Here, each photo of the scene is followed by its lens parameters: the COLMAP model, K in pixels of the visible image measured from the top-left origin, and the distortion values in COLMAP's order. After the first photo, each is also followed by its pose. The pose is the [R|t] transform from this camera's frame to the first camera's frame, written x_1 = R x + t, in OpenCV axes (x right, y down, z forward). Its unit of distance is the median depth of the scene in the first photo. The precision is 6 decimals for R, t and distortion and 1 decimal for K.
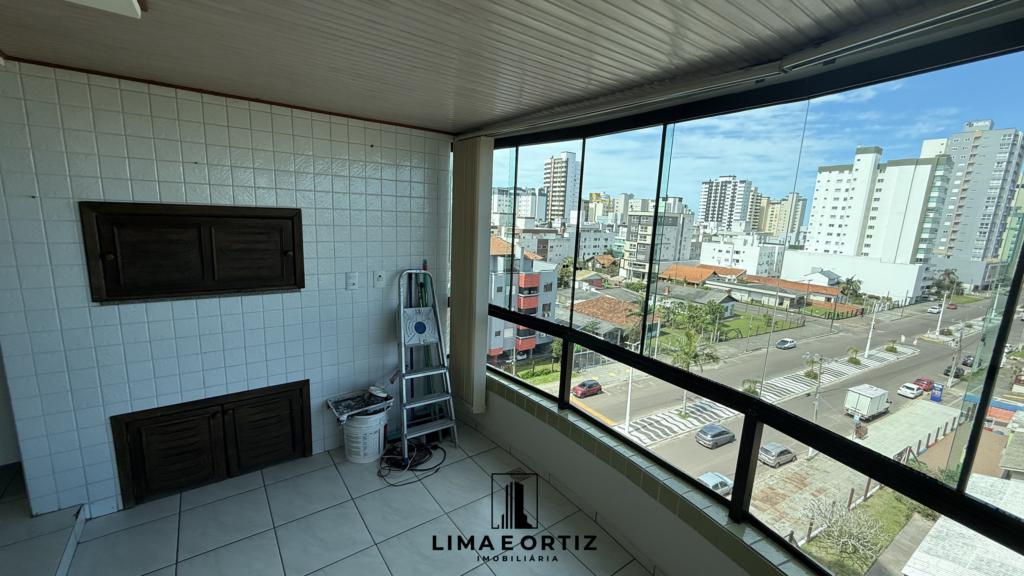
lens RADIAL K [[408.8, 0, 512.0], [0, 408.8, 288.0], [0, 0, 1]] dist [0.001976, 0.000004]
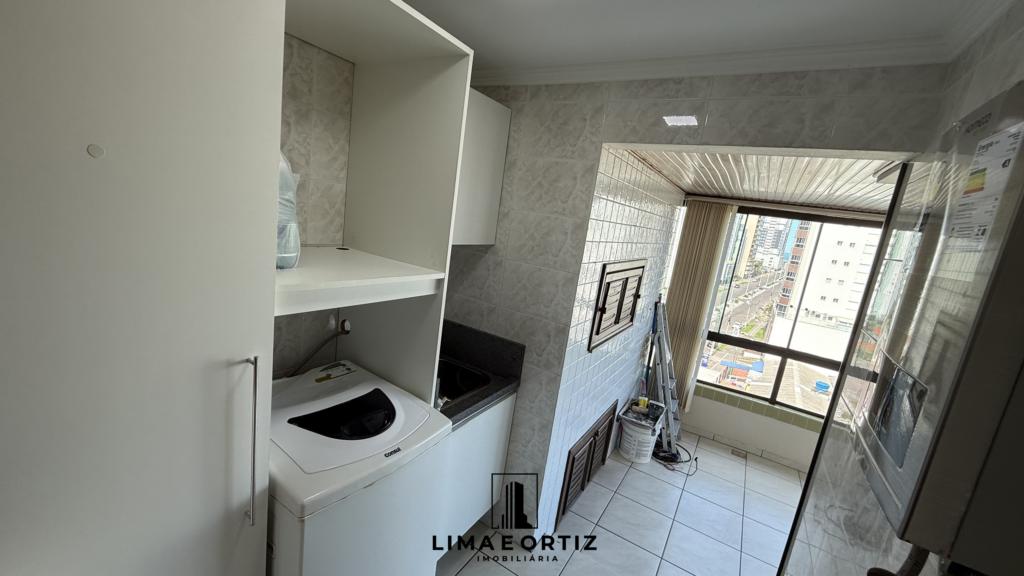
lens RADIAL K [[408.8, 0, 512.0], [0, 408.8, 288.0], [0, 0, 1]] dist [0.001976, 0.000004]
pose [[0.920983, 0.010781, 0.389454, -1.124996], [-0.023473, 0.999337, 0.027845, -0.116323], [-0.388895, -0.034786, 0.920625, 0.061865]]
